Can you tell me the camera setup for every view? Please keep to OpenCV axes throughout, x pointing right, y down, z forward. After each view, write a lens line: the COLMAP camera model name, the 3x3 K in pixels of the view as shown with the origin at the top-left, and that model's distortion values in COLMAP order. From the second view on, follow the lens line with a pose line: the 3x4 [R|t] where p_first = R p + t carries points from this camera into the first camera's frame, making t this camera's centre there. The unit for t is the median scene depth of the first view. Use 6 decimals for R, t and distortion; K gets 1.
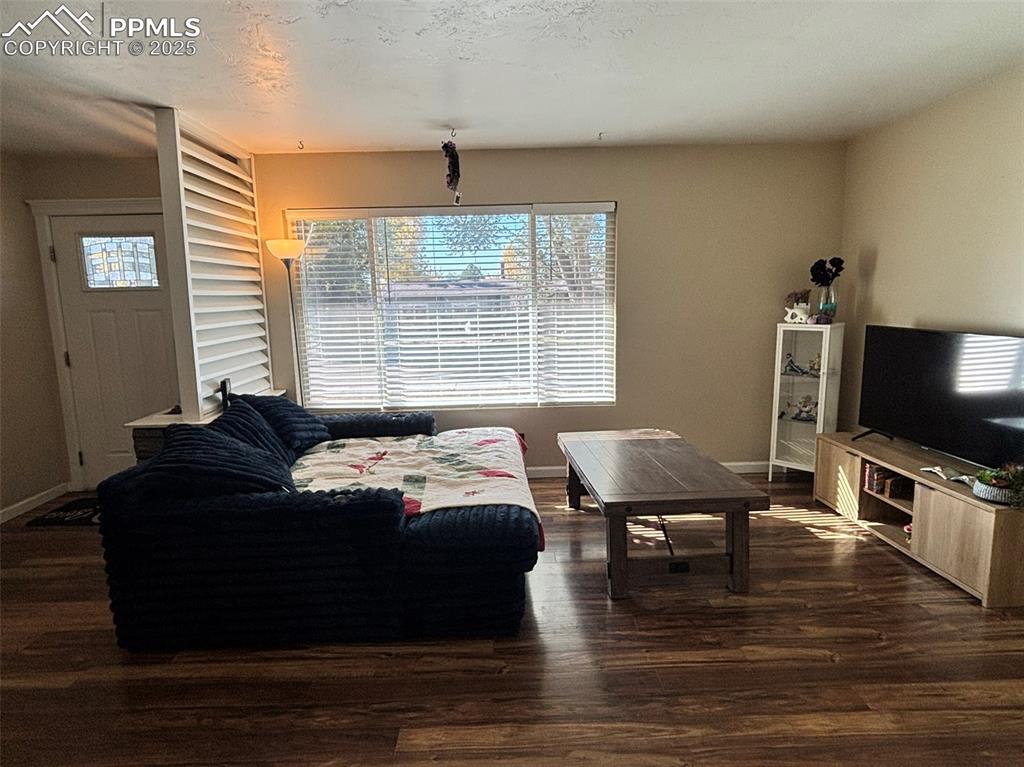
lens RADIAL K [[568.2, 0, 508.5], [0, 568.2, 384.7], [0, 0, 1]] dist [0.053673, -0.049193]
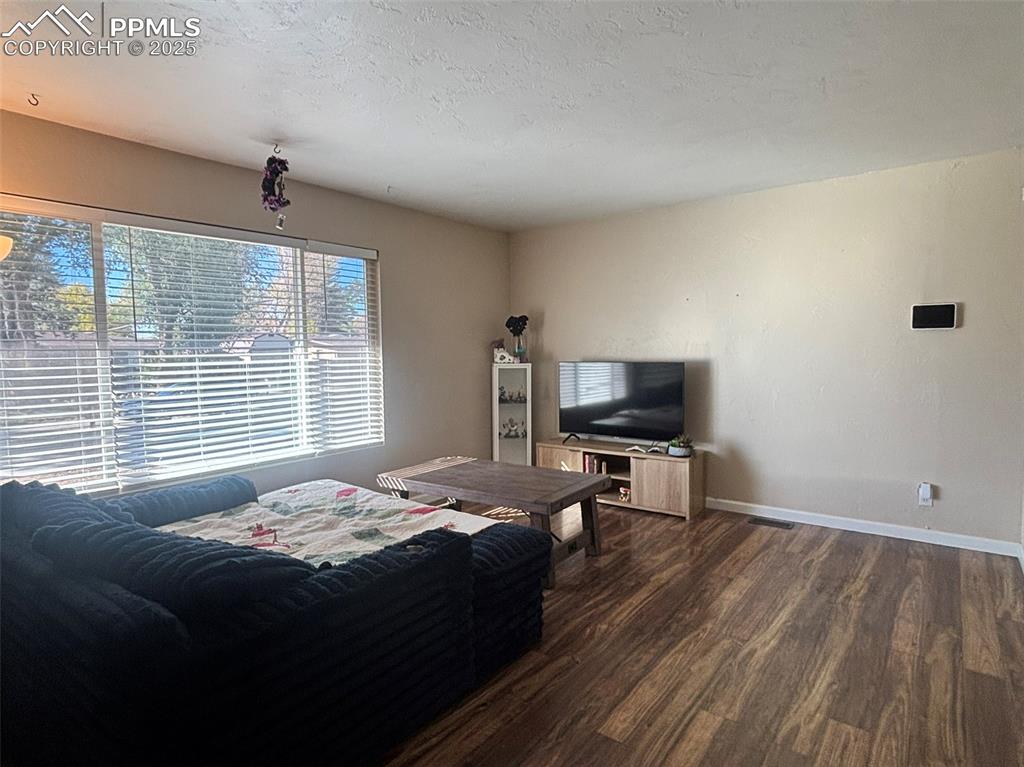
lens RADIAL K [[568.2, 0, 508.5], [0, 568.2, 384.7], [0, 0, 1]] dist [0.053673, -0.049193]
pose [[0.629508, -0.037597, 0.776084, -0.608104], [0.120124, 0.991529, -0.049402, 0.008208], [-0.767652, 0.124325, 0.628692, 0.225785]]
